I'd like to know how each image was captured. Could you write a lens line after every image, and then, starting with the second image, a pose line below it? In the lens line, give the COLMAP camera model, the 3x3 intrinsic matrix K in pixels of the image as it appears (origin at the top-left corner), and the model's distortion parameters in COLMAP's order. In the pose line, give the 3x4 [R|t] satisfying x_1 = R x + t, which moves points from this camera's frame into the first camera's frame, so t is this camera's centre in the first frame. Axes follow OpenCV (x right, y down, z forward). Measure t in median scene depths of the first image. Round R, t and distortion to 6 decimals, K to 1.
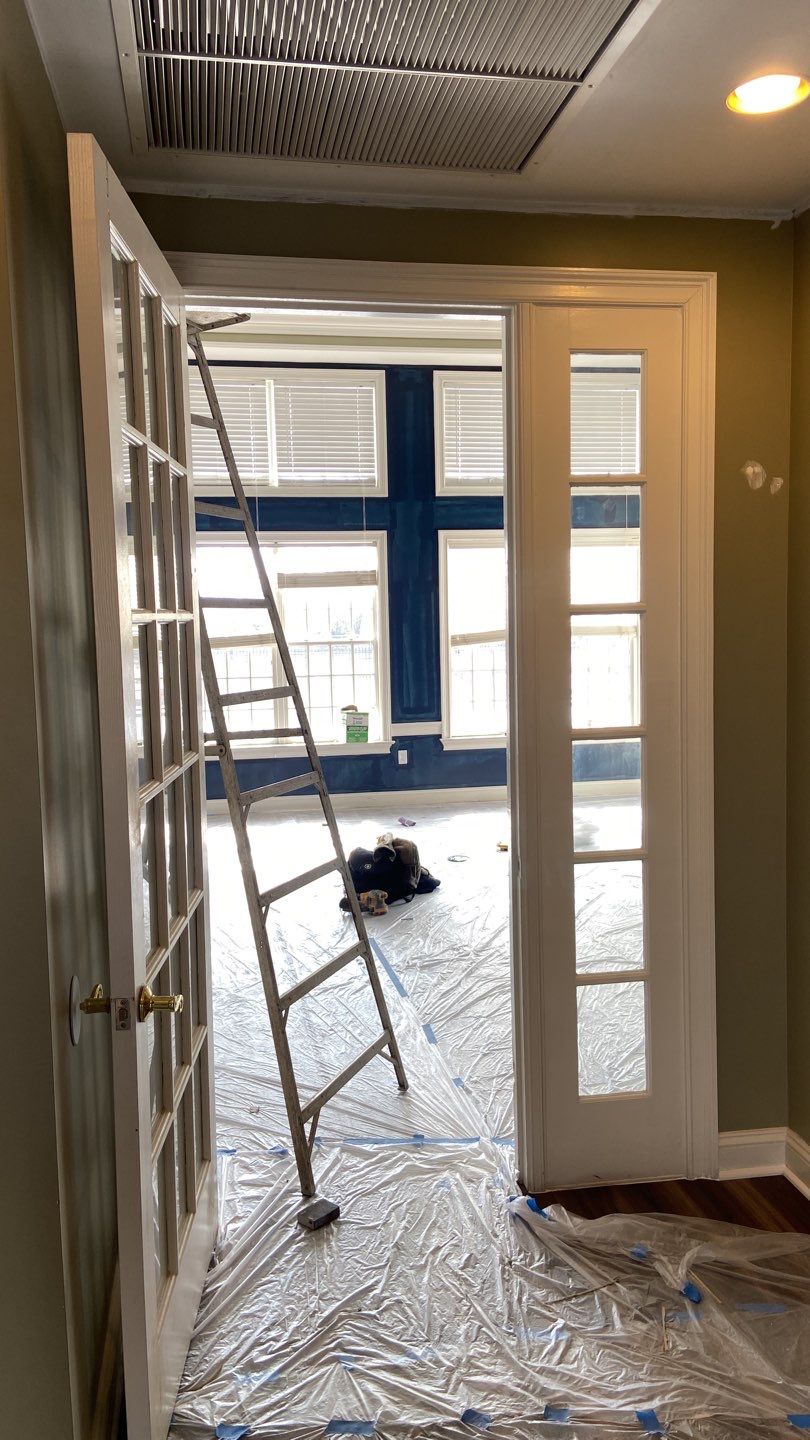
lens RADIAL K [[1064.6, 0, 403.8], [0, 1064.6, 713.7], [0, 0, 1]] dist [0.041288, -0.014945]
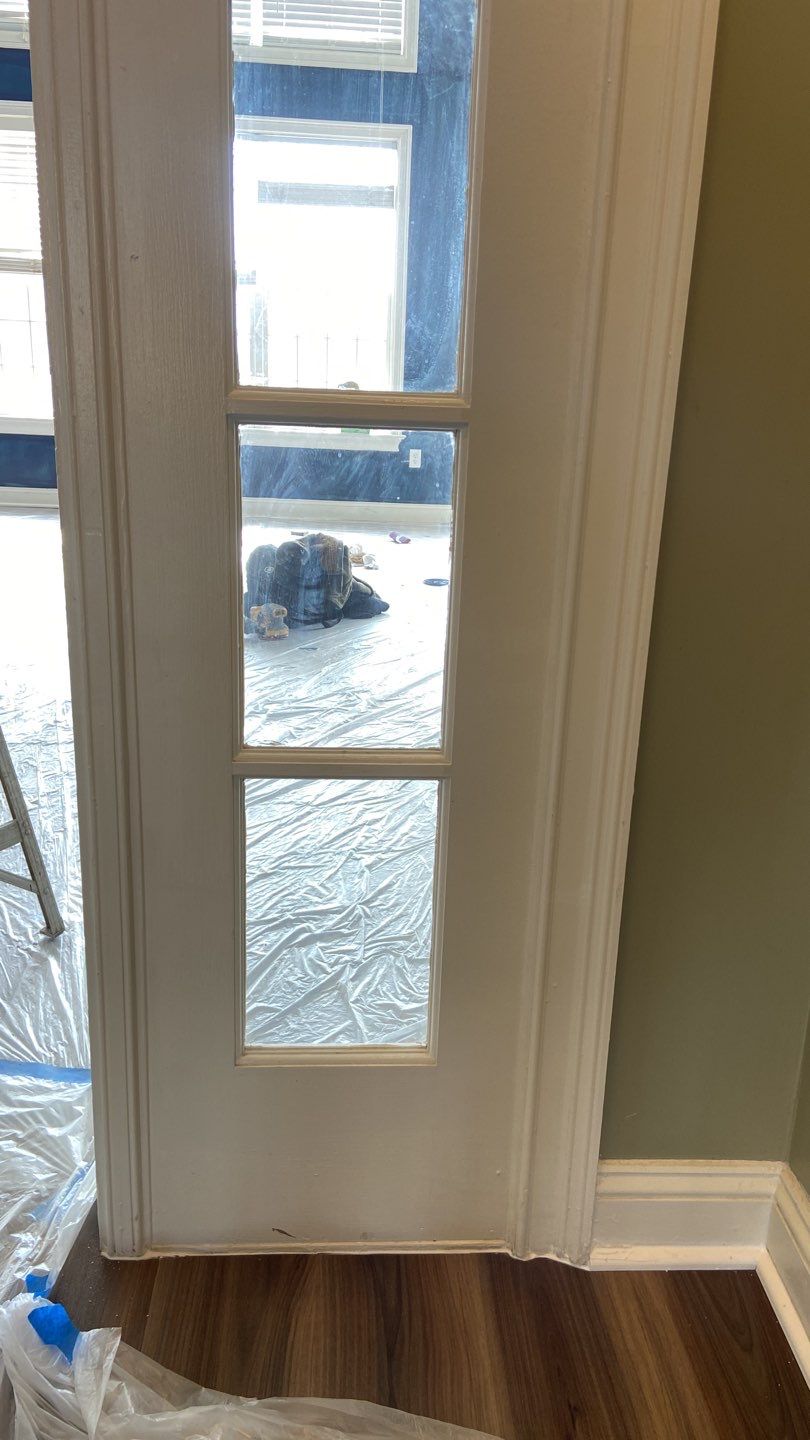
lens RADIAL K [[1064.6, 0, 399.6], [0, 1064.6, 720.9], [0, 0, 1]] dist [0.041288, -0.014945]
pose [[0.991278, 0.089159, -0.097051, 0.124388], [-0.064642, 0.970685, 0.231499, 0.074196], [0.114846, -0.223206, 0.967982, 0.329928]]
